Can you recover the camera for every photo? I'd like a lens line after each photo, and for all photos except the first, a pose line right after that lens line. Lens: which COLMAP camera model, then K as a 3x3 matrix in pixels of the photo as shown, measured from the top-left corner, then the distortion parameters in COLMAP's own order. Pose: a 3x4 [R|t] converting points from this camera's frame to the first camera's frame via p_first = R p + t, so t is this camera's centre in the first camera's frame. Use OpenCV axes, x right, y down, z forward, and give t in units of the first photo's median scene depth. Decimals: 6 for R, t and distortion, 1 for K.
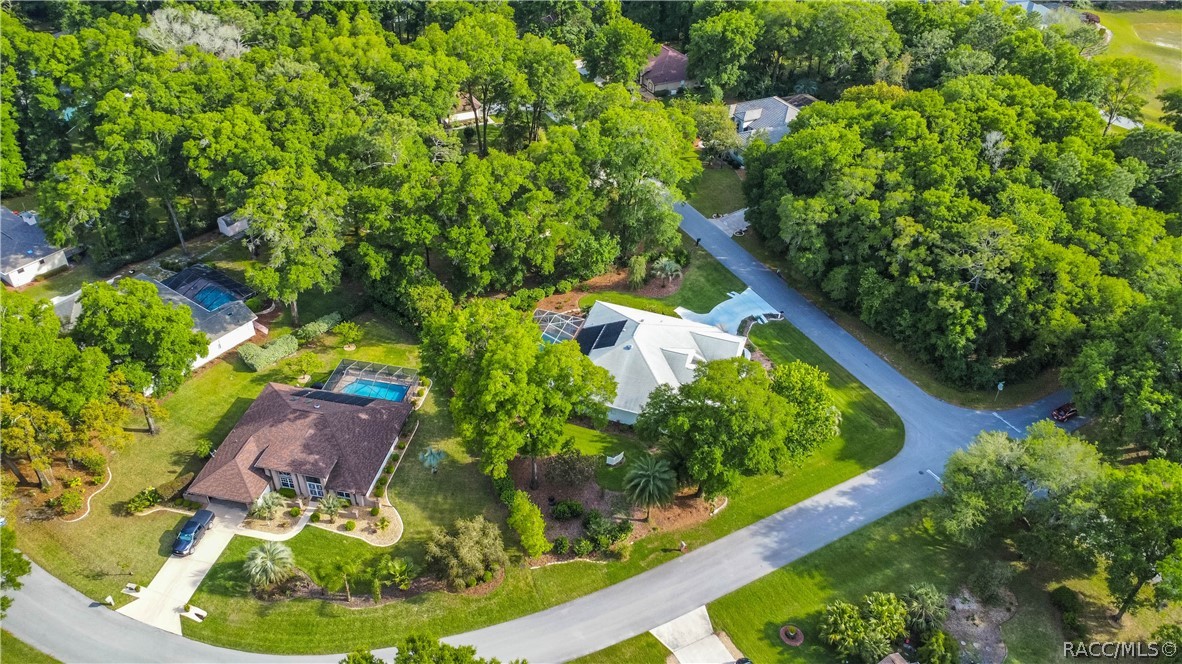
lens RADIAL K [[855.0, 0, 592.6], [0, 855.0, 332.0], [0, 0, 1]] dist [-0.021603, -0.021010]
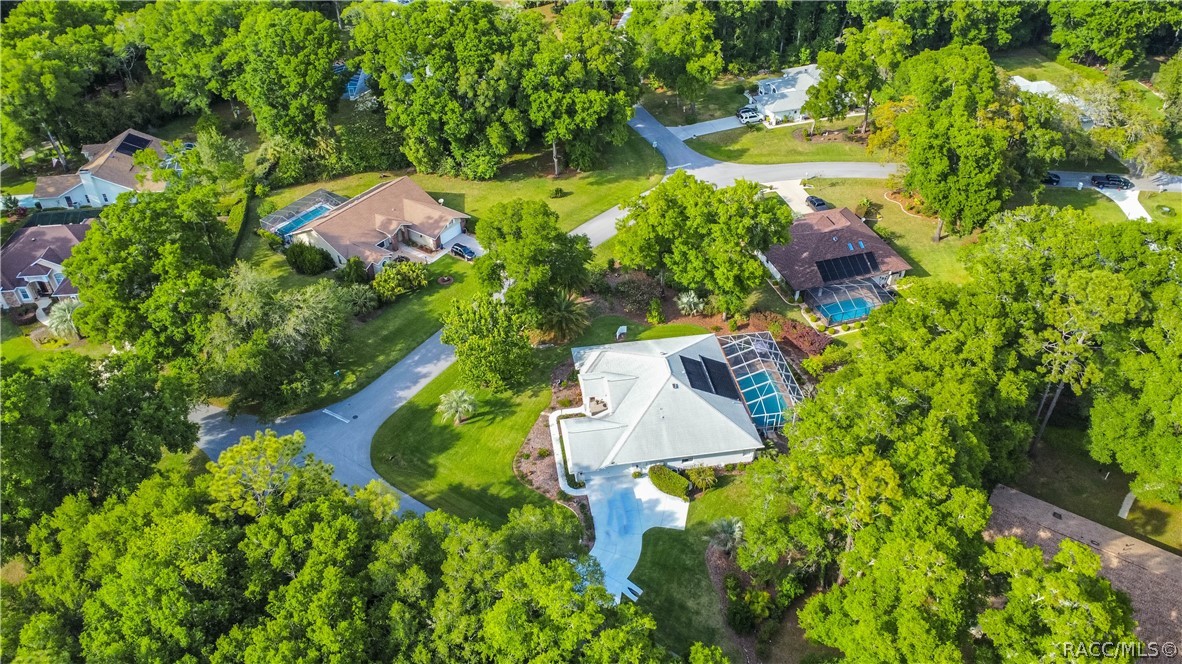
lens RADIAL K [[855.0, 0, 592.6], [0, 855.0, 329.6], [0, 0, 1]] dist [-0.021603, -0.021010]
pose [[-0.885745, 0.262666, -0.382704, 0.461456], [-0.296913, 0.313134, 0.902103, -0.813411], [0.356790, 0.912663, -0.199368, 1.121580]]
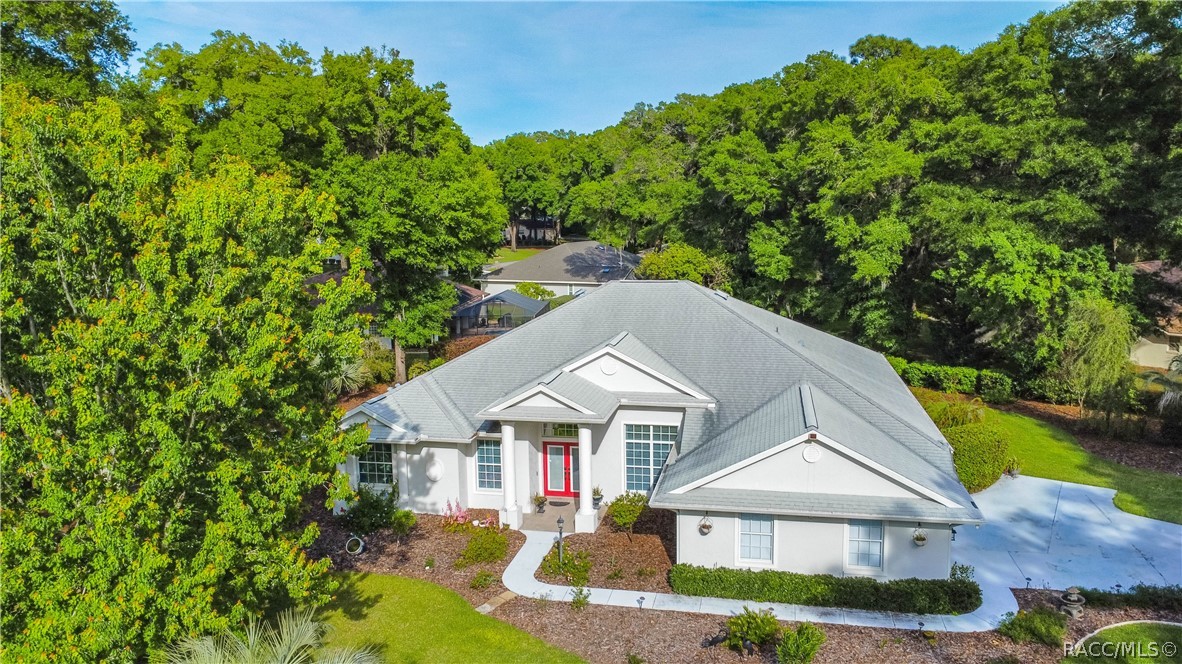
lens RADIAL K [[855.0, 0, 586.0], [0, 855.0, 331.1], [0, 0, 1]] dist [-0.021603, -0.021010]
pose [[0.115344, 0.102690, -0.988003, 0.368431], [-0.579260, 0.814964, 0.017080, 0.021971], [0.806941, 0.570341, 0.153485, 0.946418]]
